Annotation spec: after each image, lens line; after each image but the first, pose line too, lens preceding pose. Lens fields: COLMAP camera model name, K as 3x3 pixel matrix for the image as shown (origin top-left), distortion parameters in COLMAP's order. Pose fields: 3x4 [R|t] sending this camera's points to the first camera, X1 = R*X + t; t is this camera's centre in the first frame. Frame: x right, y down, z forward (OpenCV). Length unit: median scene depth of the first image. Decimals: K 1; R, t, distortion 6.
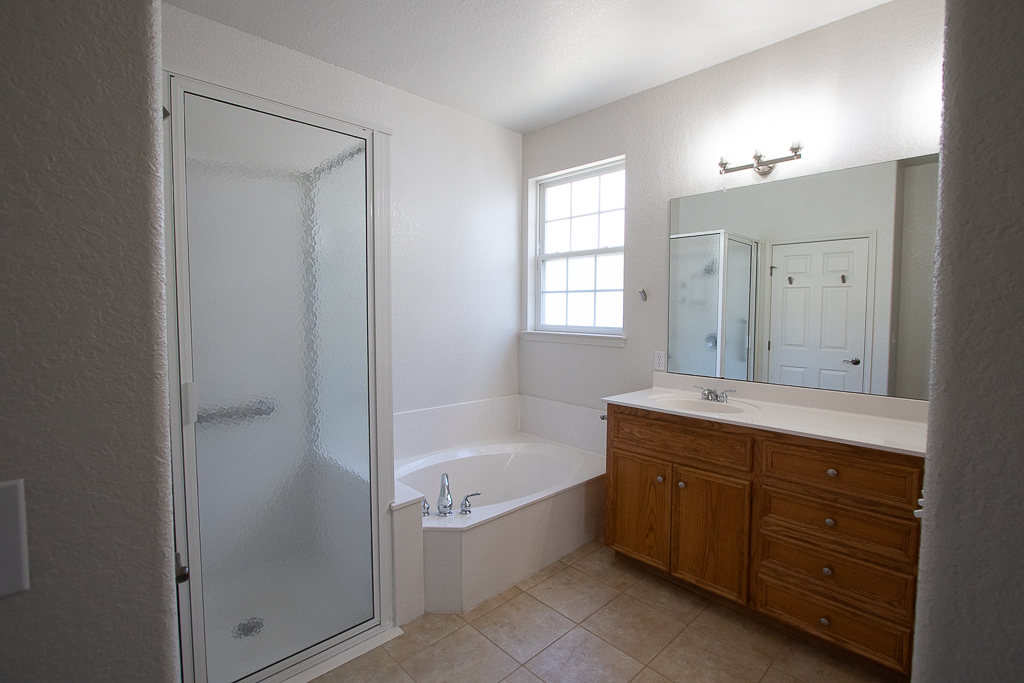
lens RADIAL K [[472.7, 0, 522.6], [0, 472.7, 337.2], [0, 0, 1]] dist [-0.012326, -0.000092]
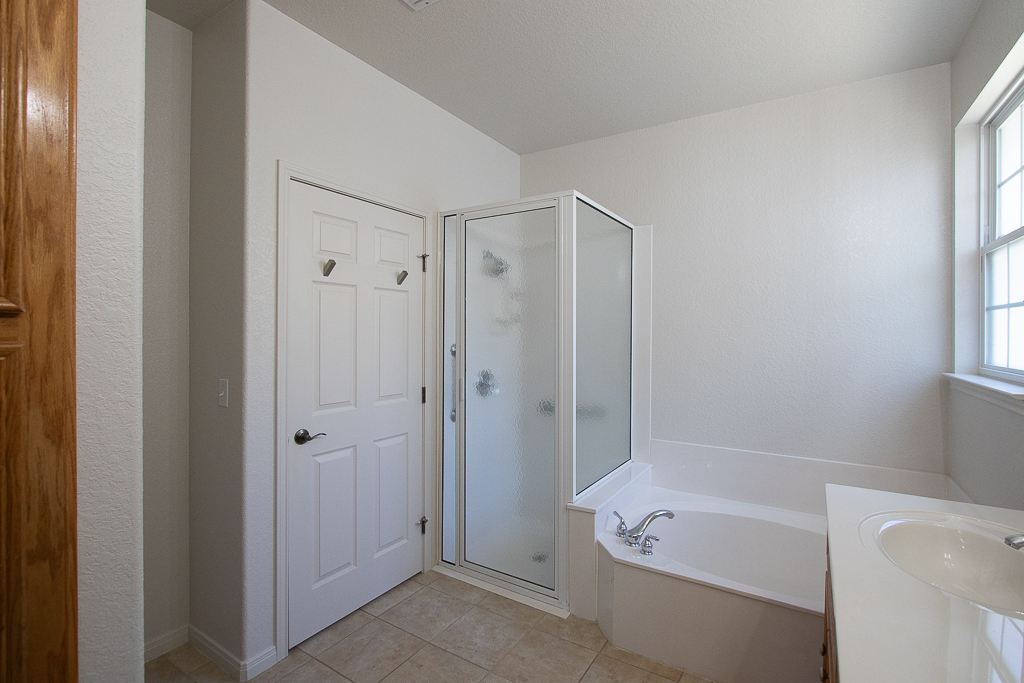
lens RADIAL K [[457.9, 0, 512.0], [0, 457.9, 341.5], [0, 0, 1]] dist [0.000731, 0.000087]
pose [[0.246048, 0.002760, -0.969254, 0.442424], [-0.056307, 0.998348, -0.011451, -0.016775], [0.967621, 0.057393, 0.245797, 0.308363]]
